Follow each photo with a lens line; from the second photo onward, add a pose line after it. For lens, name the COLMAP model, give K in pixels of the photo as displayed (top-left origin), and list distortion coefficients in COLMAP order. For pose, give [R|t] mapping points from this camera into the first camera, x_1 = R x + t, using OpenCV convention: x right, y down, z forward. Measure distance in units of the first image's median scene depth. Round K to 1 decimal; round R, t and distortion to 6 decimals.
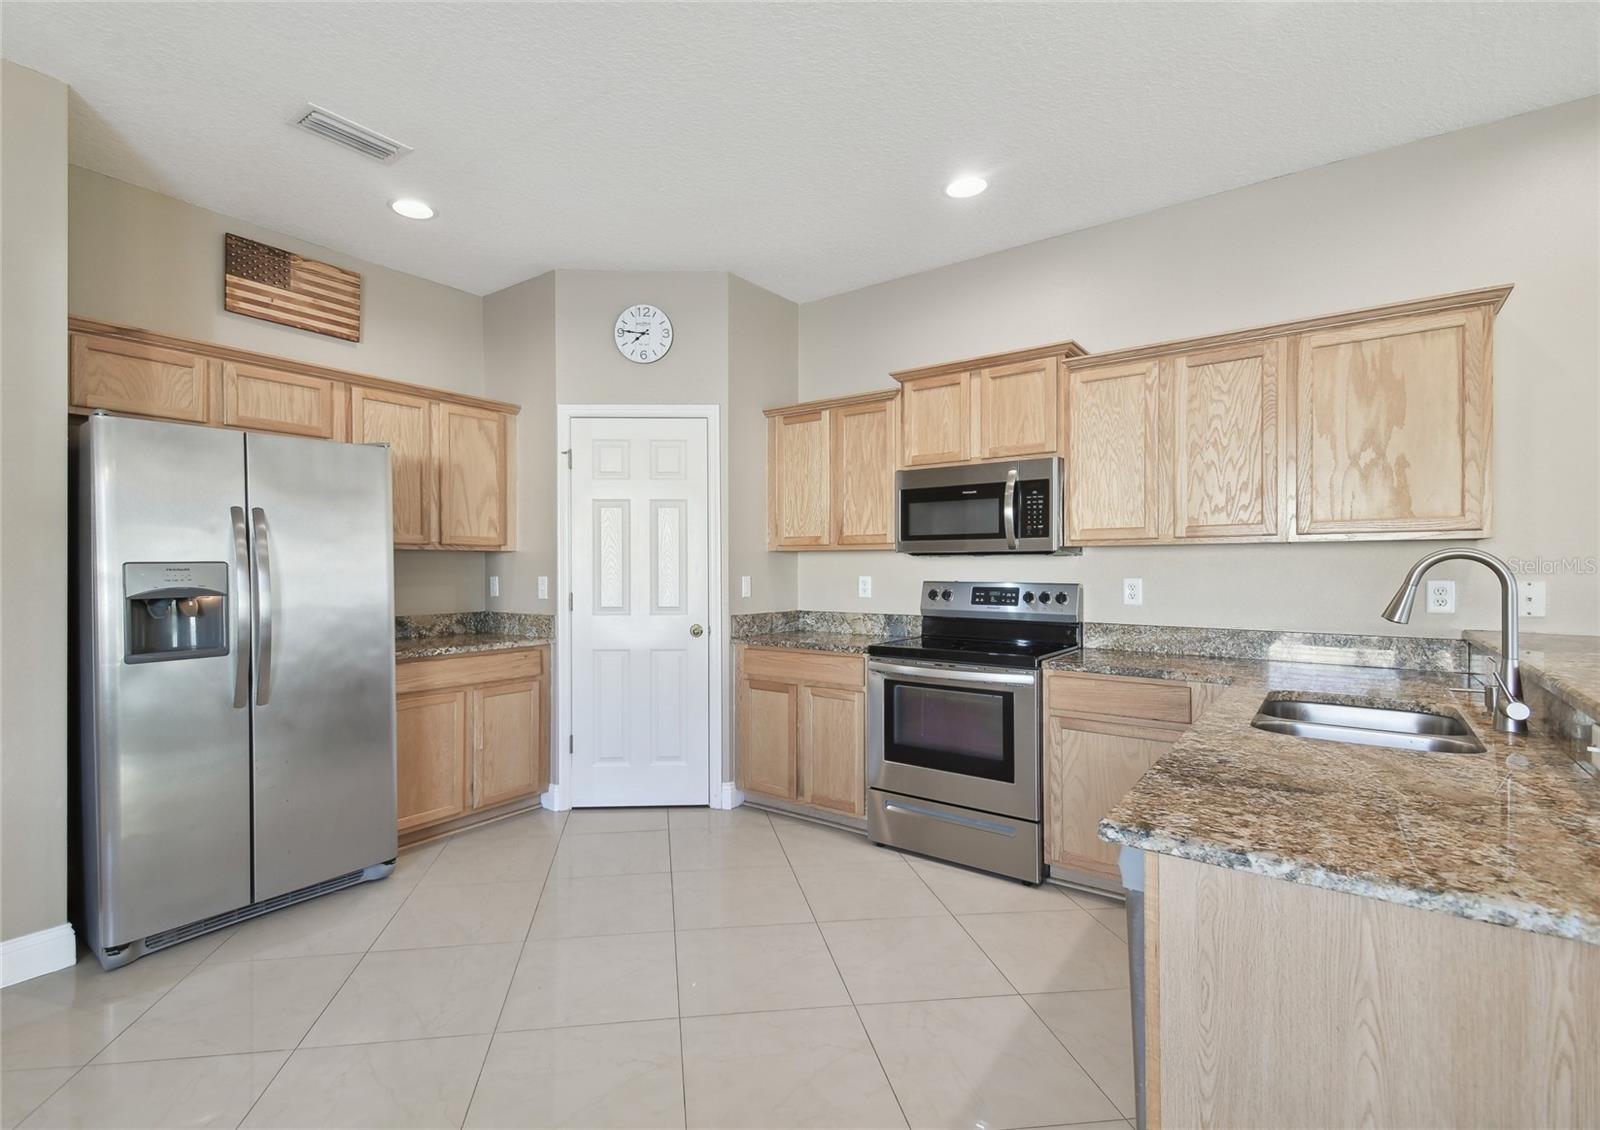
lens RADIAL K [[746.7, 0, 750.2], [0, 746.7, 571.6], [0, 0, 1]] dist [0.033894, -0.011506]
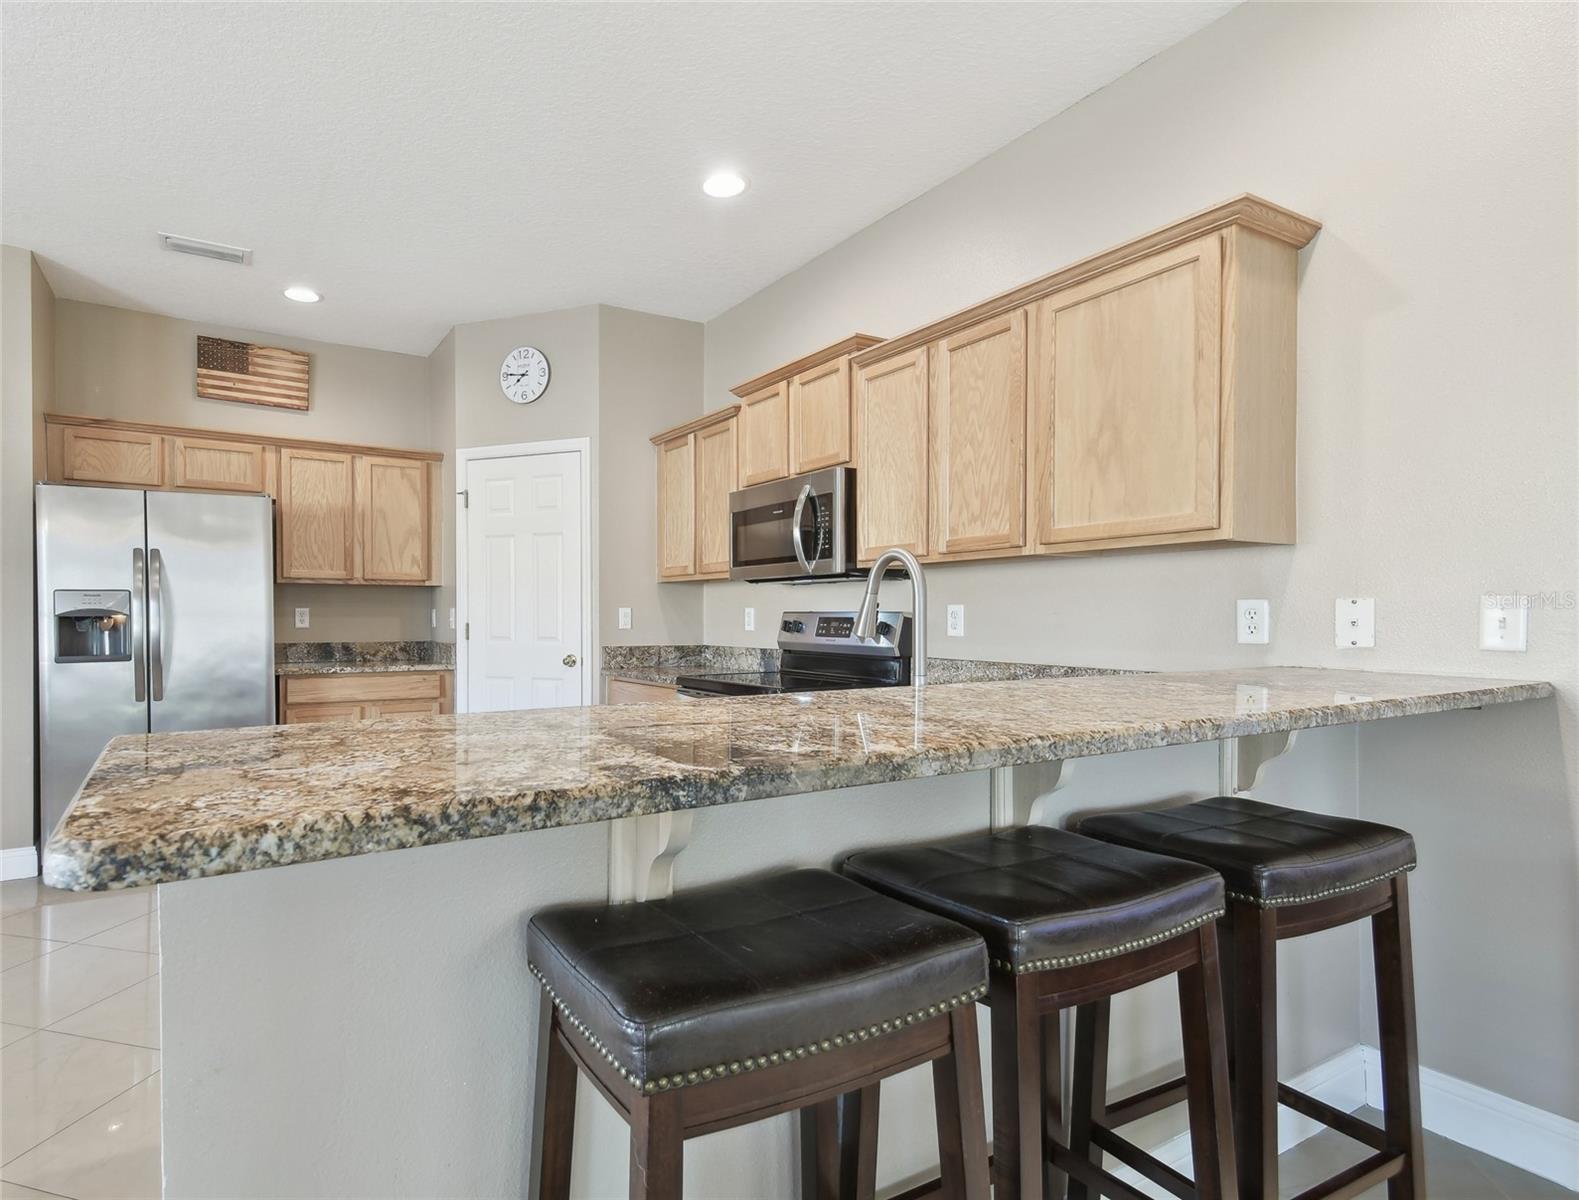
lens RADIAL K [[822.0, 0, 668.5], [0, 822.0, 625.4], [0, 0, 1]] dist [0.030483, -0.003323]
pose [[0.920469, 0.005825, -0.390772, 0.559192], [-0.004439, 0.999980, 0.004448, 0.028687], [0.390790, -0.002360, 0.920477, 0.021303]]
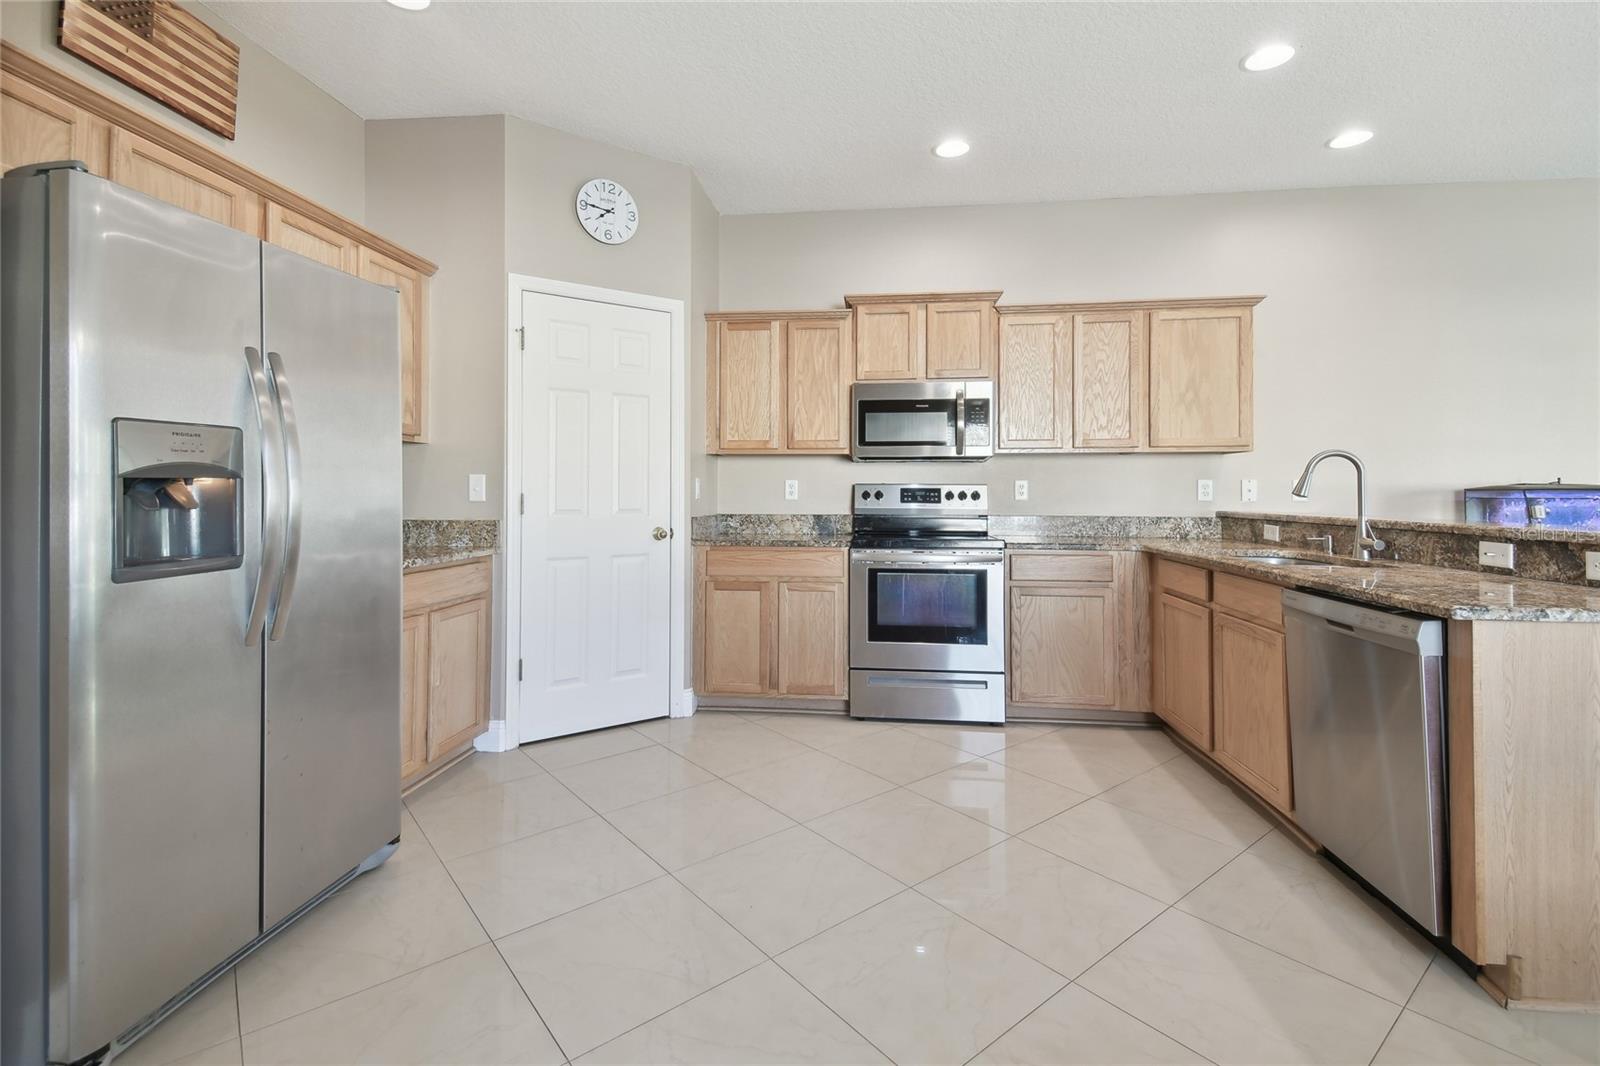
lens RADIAL K [[705.6, 0, 802.5], [0, 705.6, 490.7], [0, 0, 1]] dist [0.054781, -0.026170]
pose [[0.848863, 0.003689, 0.528600, -0.453415], [0.001168, 0.999960, -0.008854, 0.036856], [-0.528612, 0.008133, 0.848825, 0.151899]]
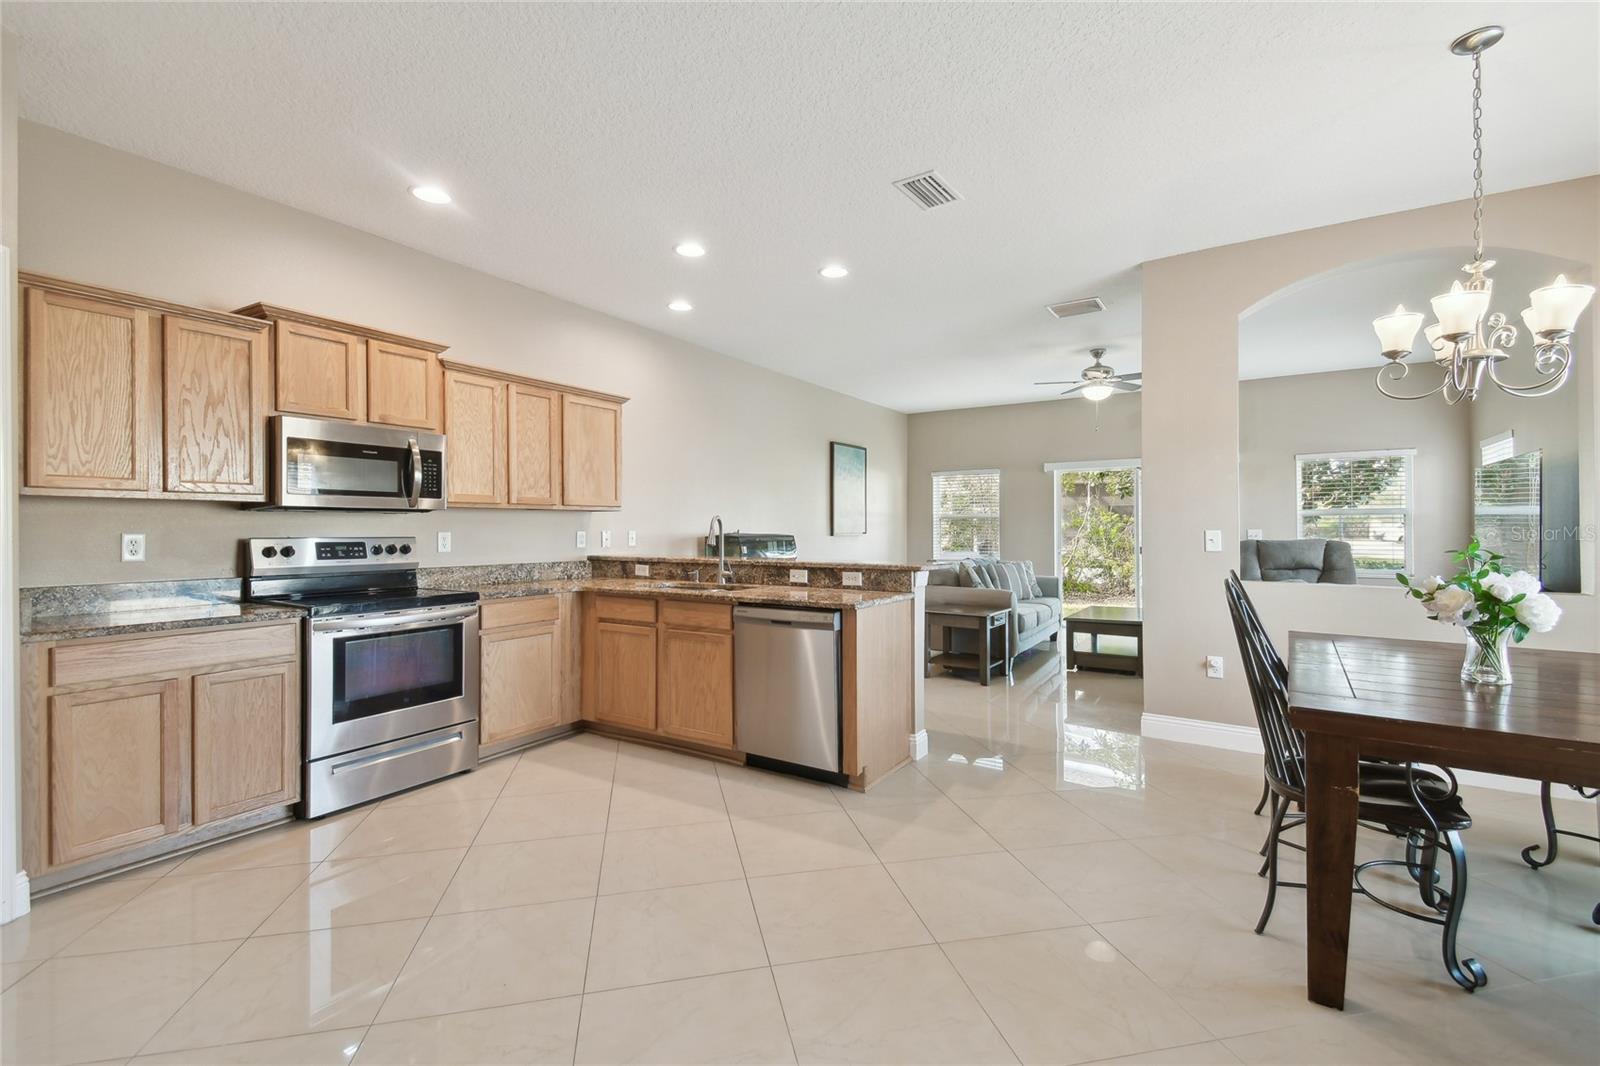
lens RADIAL K [[705.6, 0, 803.4], [0, 705.6, 530.6], [0, 0, 1]] dist [0.054781, -0.026170]
pose [[-0.093754, -0.001822, 0.995594, -0.775645], [0.009189, 0.999954, 0.002696, 0.008467], [-0.995553, 0.009401, -0.093733, 0.478560]]
